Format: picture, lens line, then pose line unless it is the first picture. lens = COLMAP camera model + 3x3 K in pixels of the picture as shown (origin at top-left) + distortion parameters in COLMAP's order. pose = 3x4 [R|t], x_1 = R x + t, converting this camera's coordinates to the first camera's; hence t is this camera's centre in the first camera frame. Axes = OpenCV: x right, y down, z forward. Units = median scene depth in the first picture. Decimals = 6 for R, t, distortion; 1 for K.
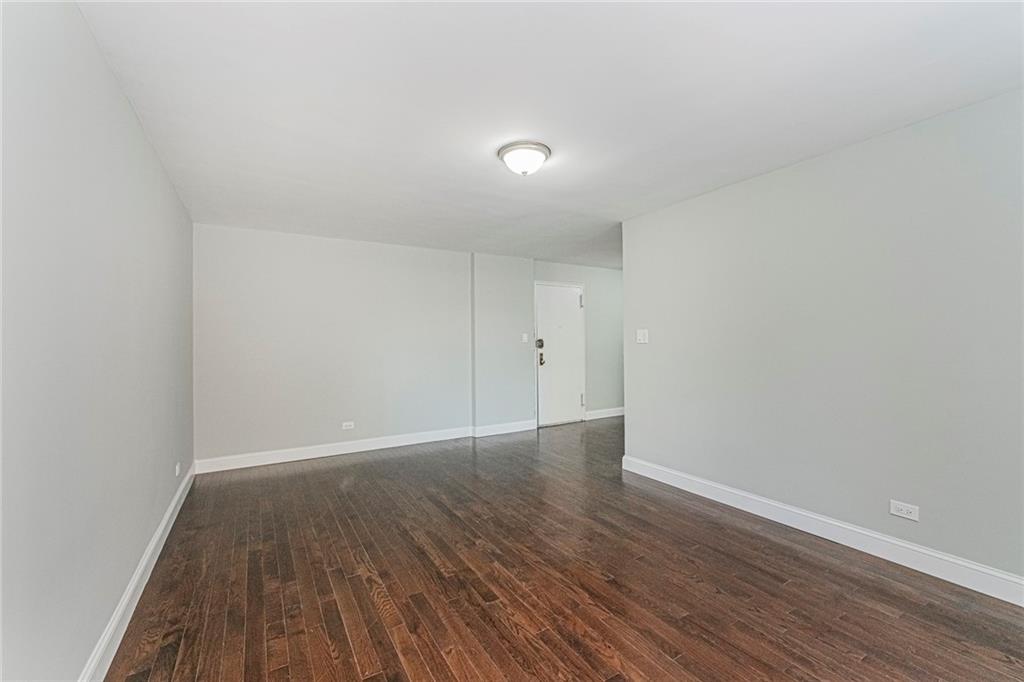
lens RADIAL K [[428.4, 0, 515.0], [0, 428.4, 340.3], [0, 0, 1]] dist [0.001979, 0.000360]
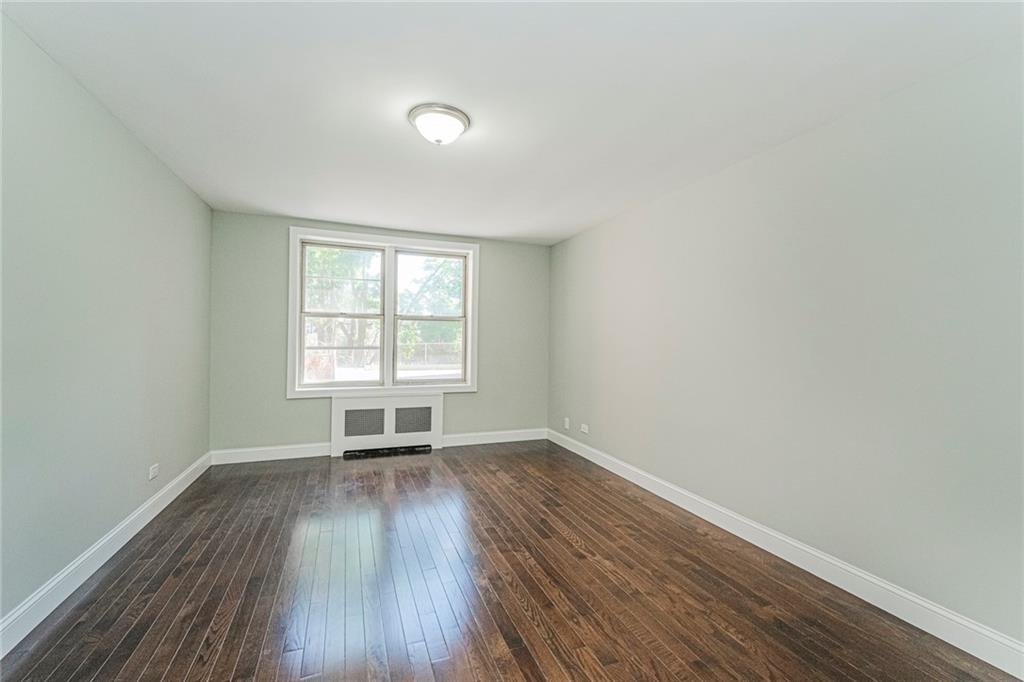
lens RADIAL K [[428.4, 0, 515.0], [0, 428.4, 340.3], [0, 0, 1]] dist [0.001979, 0.000360]
pose [[-0.985379, -0.002564, 0.170356, -0.323665], [-0.003572, 0.999978, -0.005613, 0.017823], [-0.170337, -0.006139, -0.985367, 2.078235]]
